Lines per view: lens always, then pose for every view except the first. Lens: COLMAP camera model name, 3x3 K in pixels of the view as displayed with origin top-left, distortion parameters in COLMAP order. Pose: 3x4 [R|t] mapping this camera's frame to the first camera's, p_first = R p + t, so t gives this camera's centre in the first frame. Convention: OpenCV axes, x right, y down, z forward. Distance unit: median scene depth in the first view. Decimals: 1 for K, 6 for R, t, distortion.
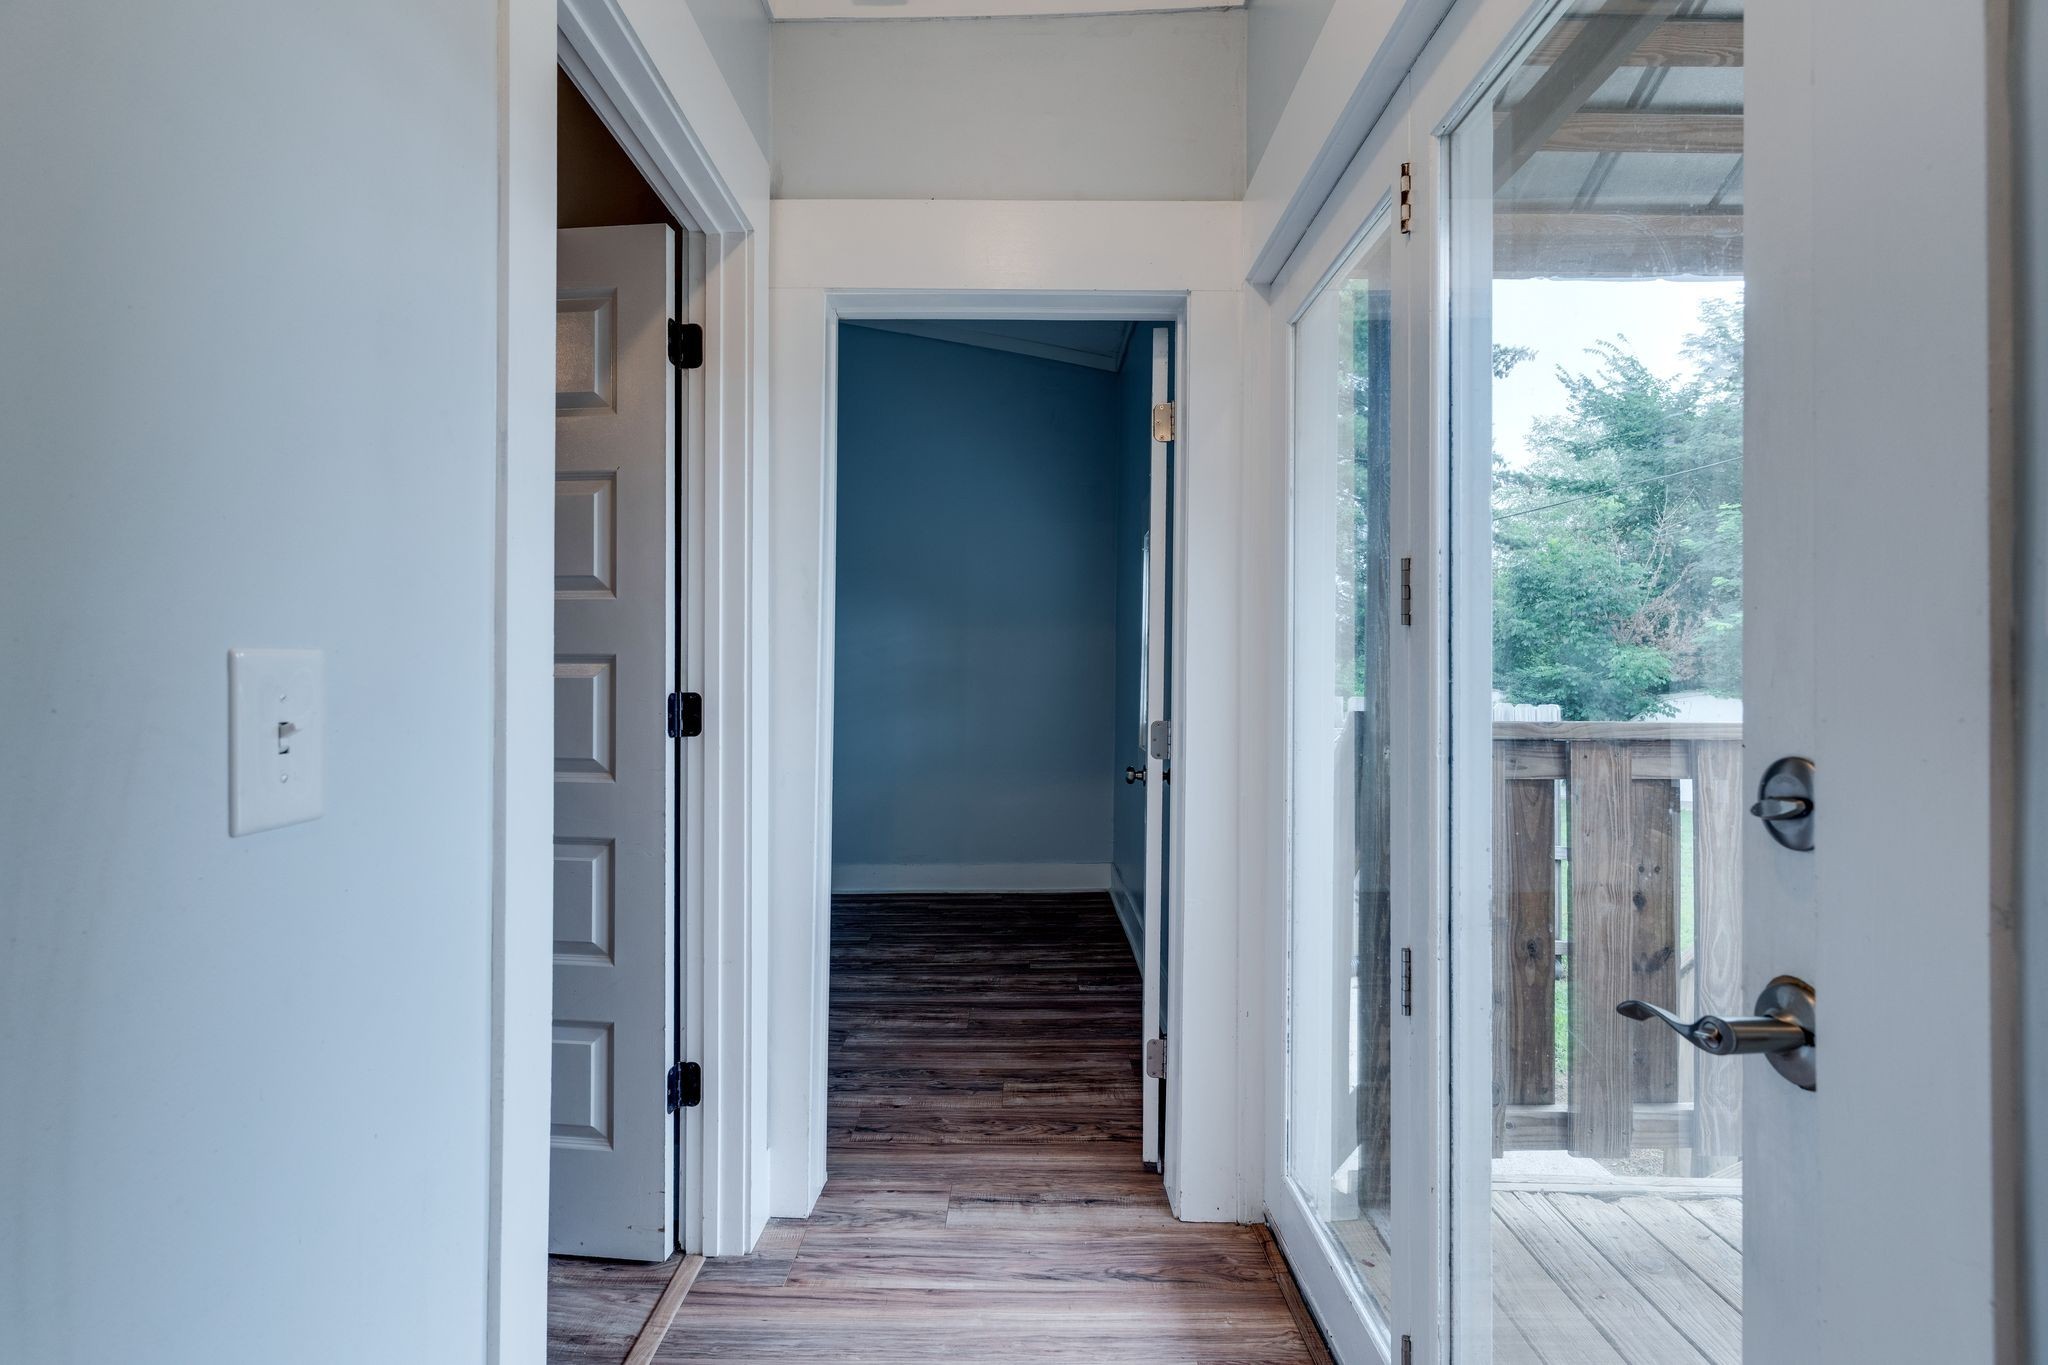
lens RADIAL K [[986.0, 0, 1023.4], [0, 986.0, 688.2], [0, 0, 1]] dist [0.010060, -0.002028]
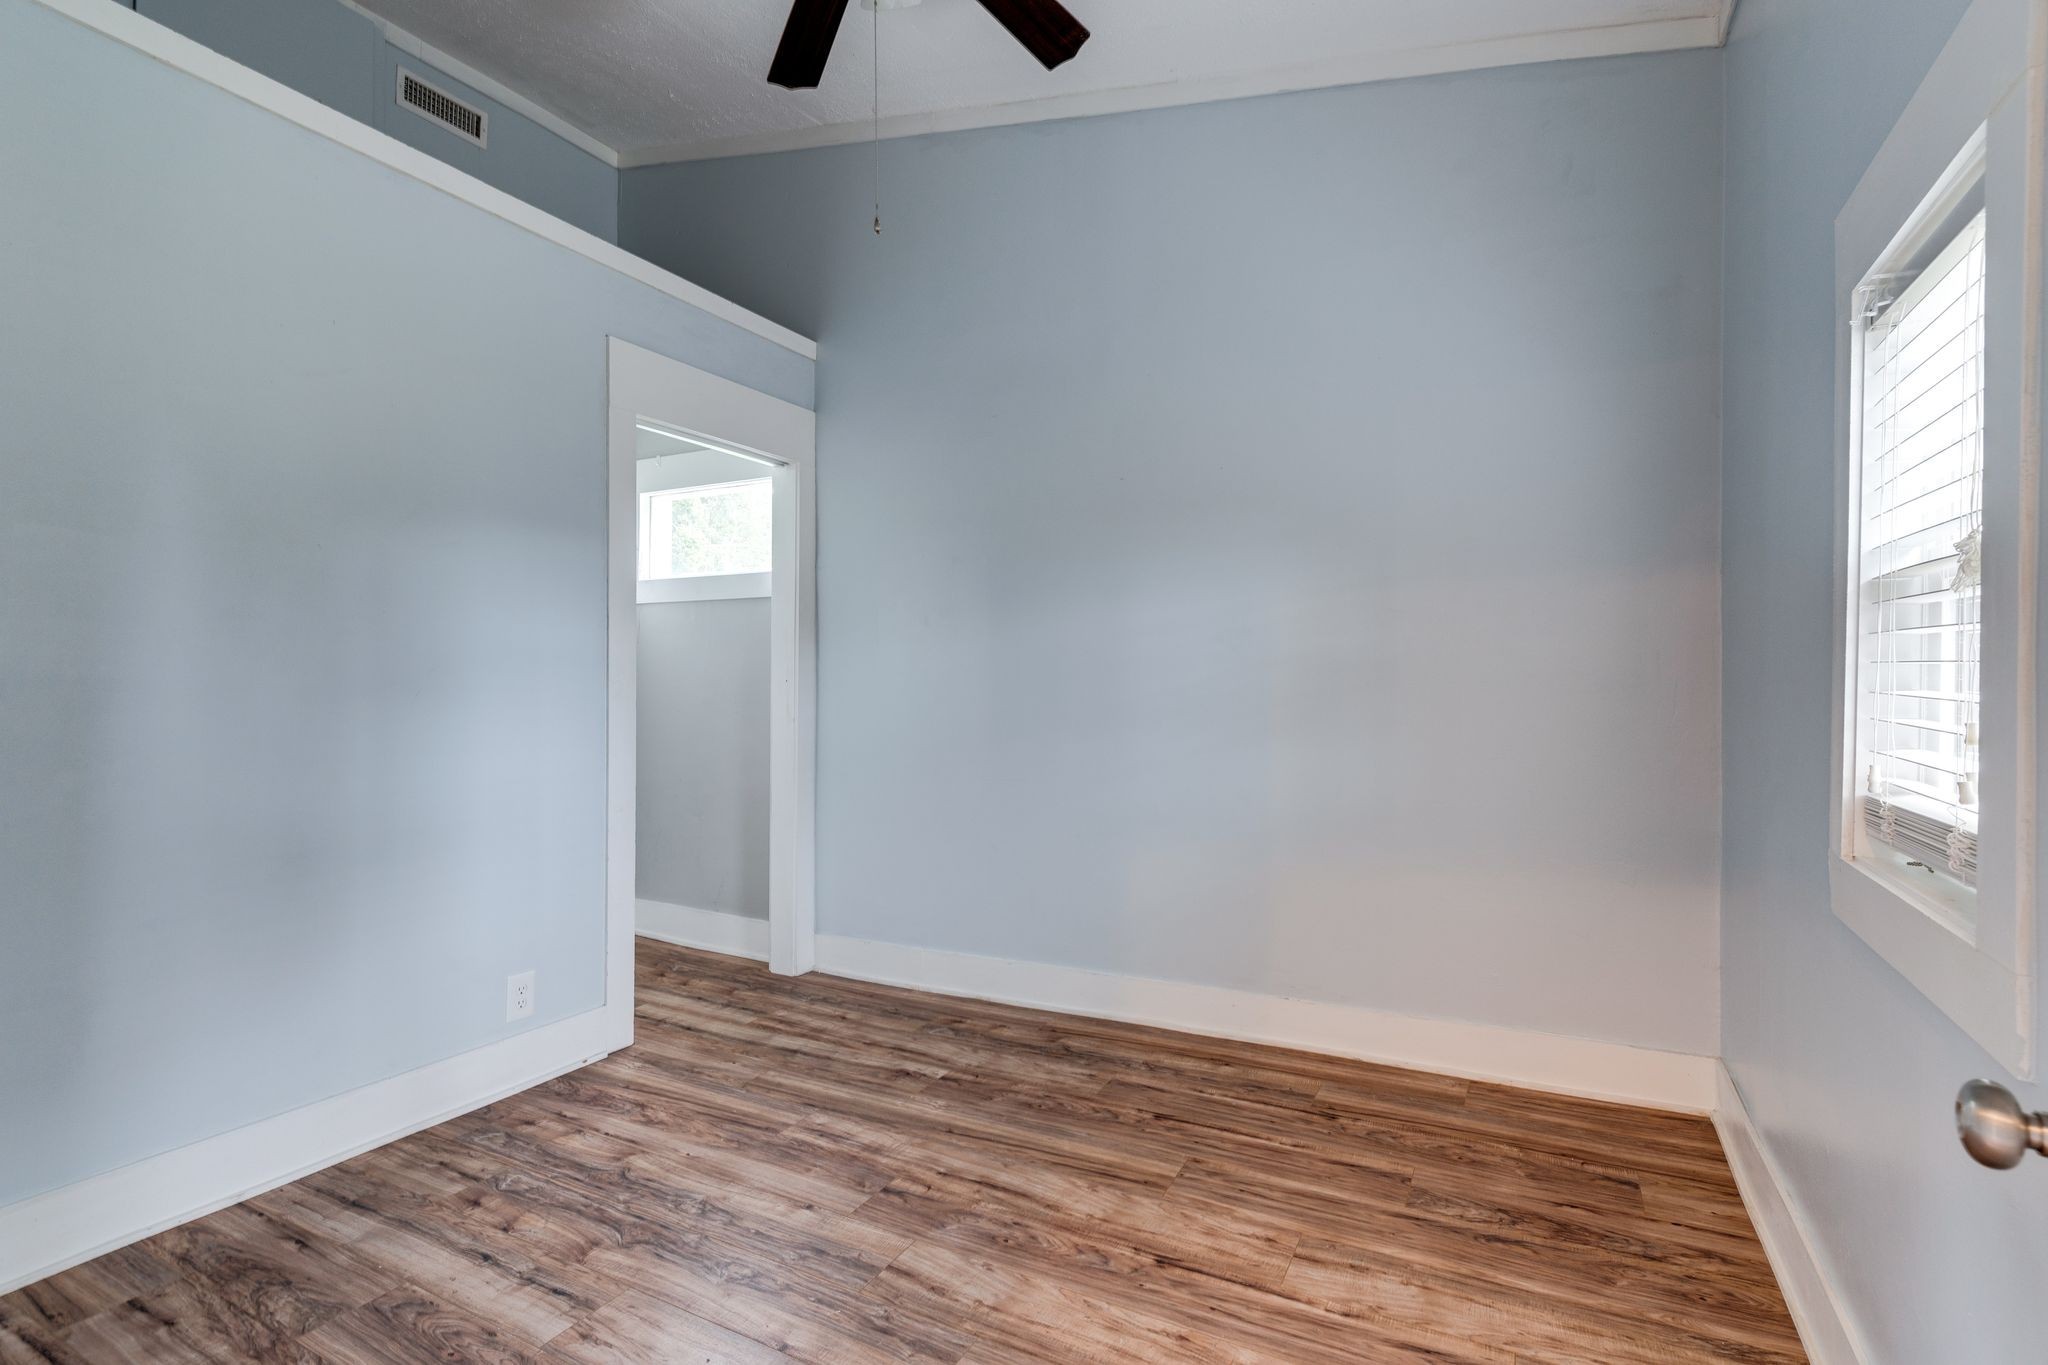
lens RADIAL K [[986.0, 0, 1028.7], [0, 986.0, 675.9], [0, 0, 1]] dist [0.010060, -0.002028]
pose [[0.889935, -0.007151, -0.456031, 0.019314], [0.002109, 0.999931, -0.011564, -0.006071], [0.456082, 0.009330, 0.889889, 0.618076]]
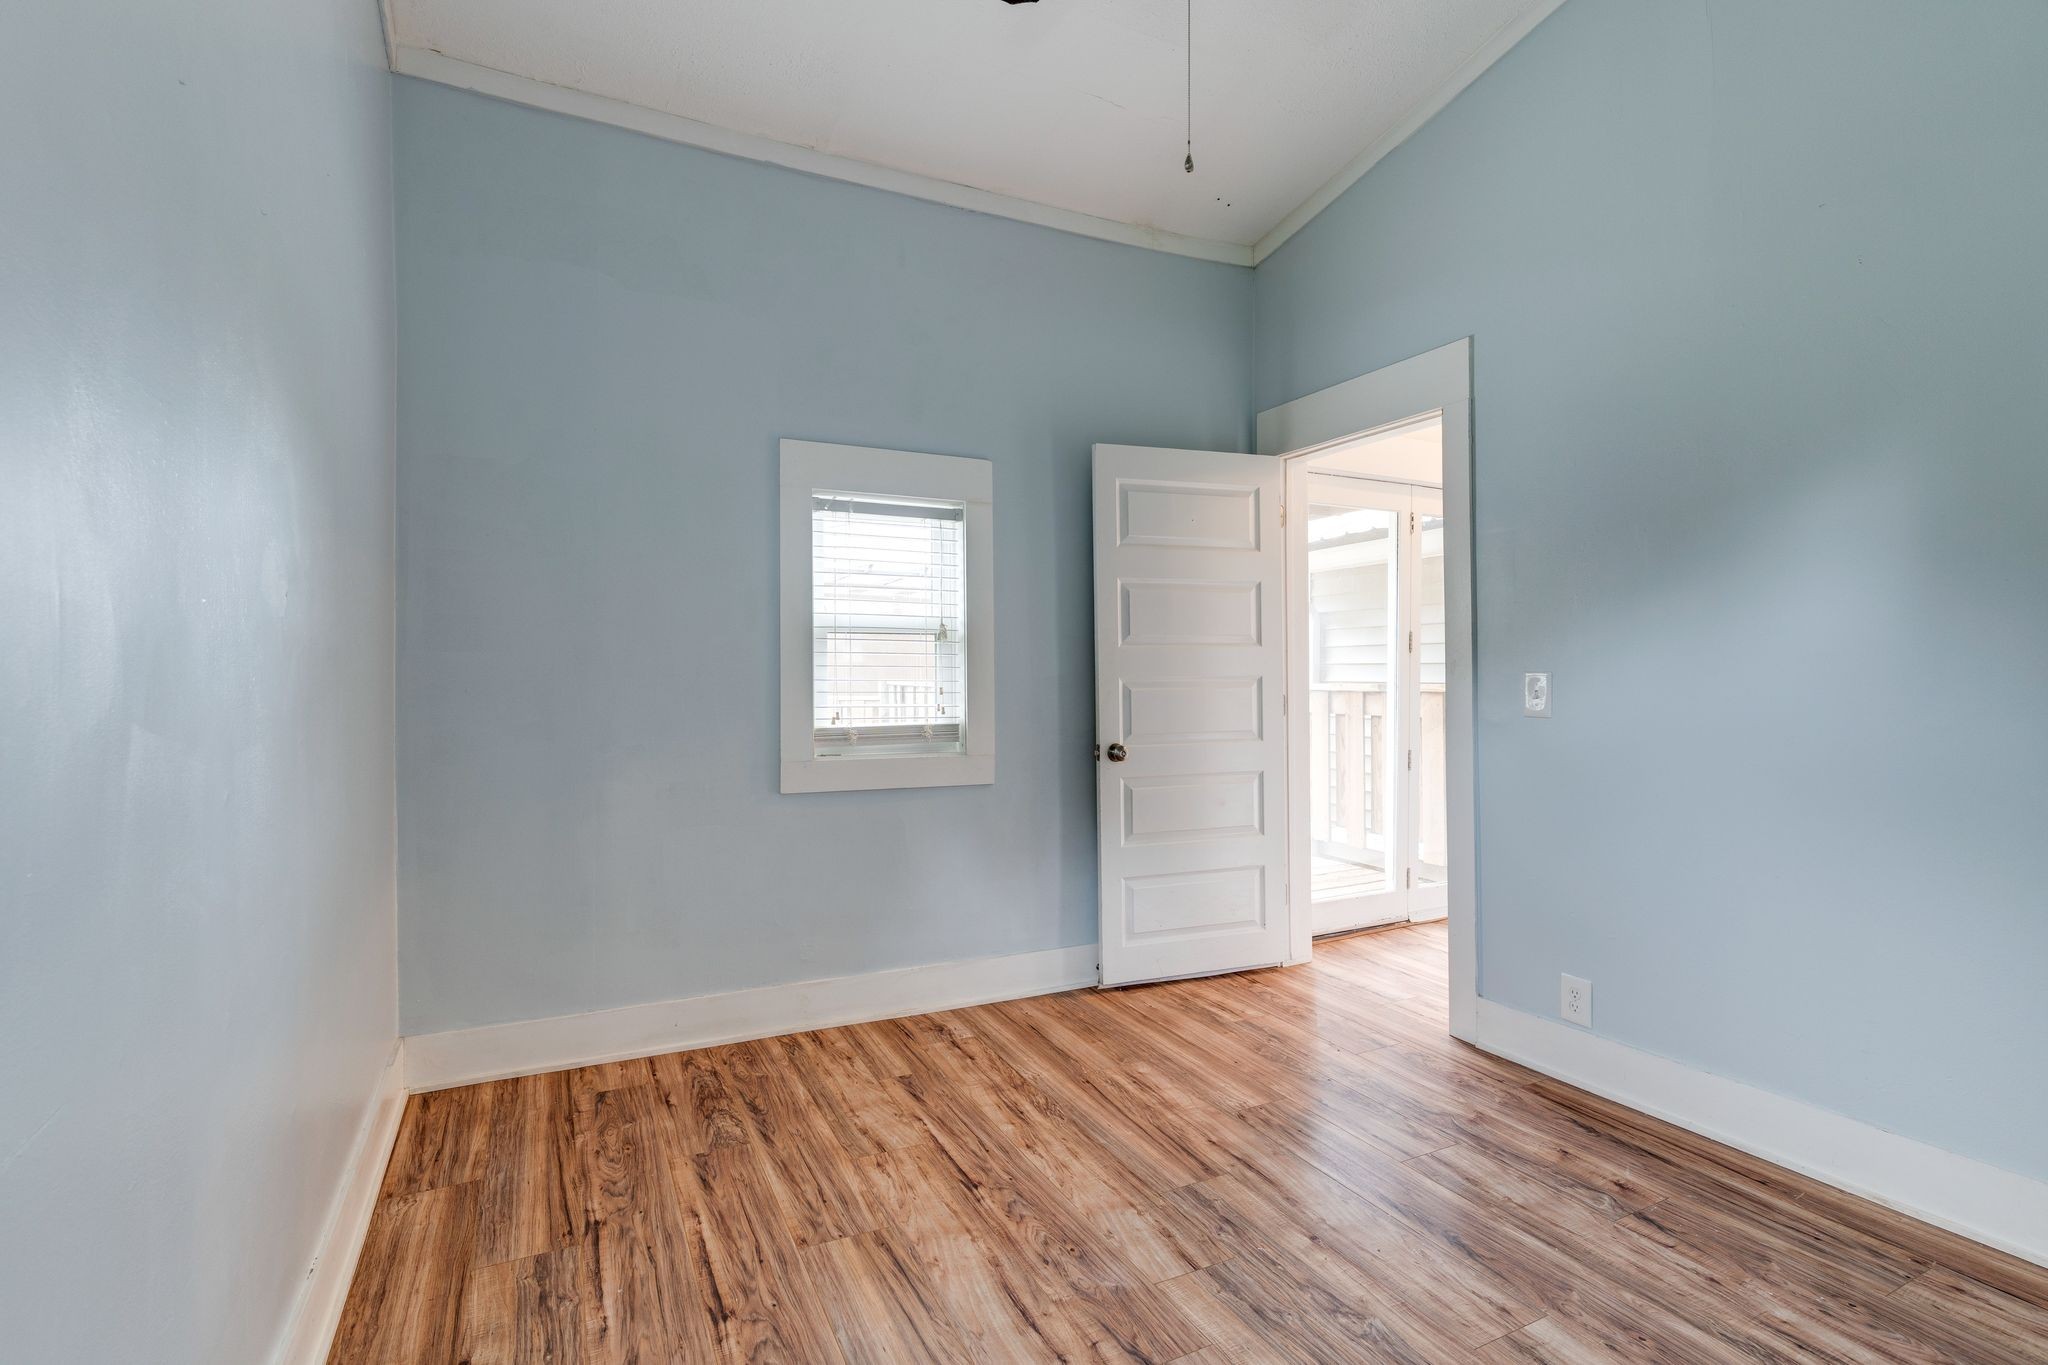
lens RADIAL K [[986.0, 0, 1026.7], [0, 986.0, 684.4], [0, 0, 1]] dist [0.010060, -0.002028]
pose [[-0.464245, -0.011664, 0.885630, -0.751271], [0.010626, 0.999768, 0.018738, -0.012865], [-0.885643, 0.018110, -0.464013, 1.419976]]
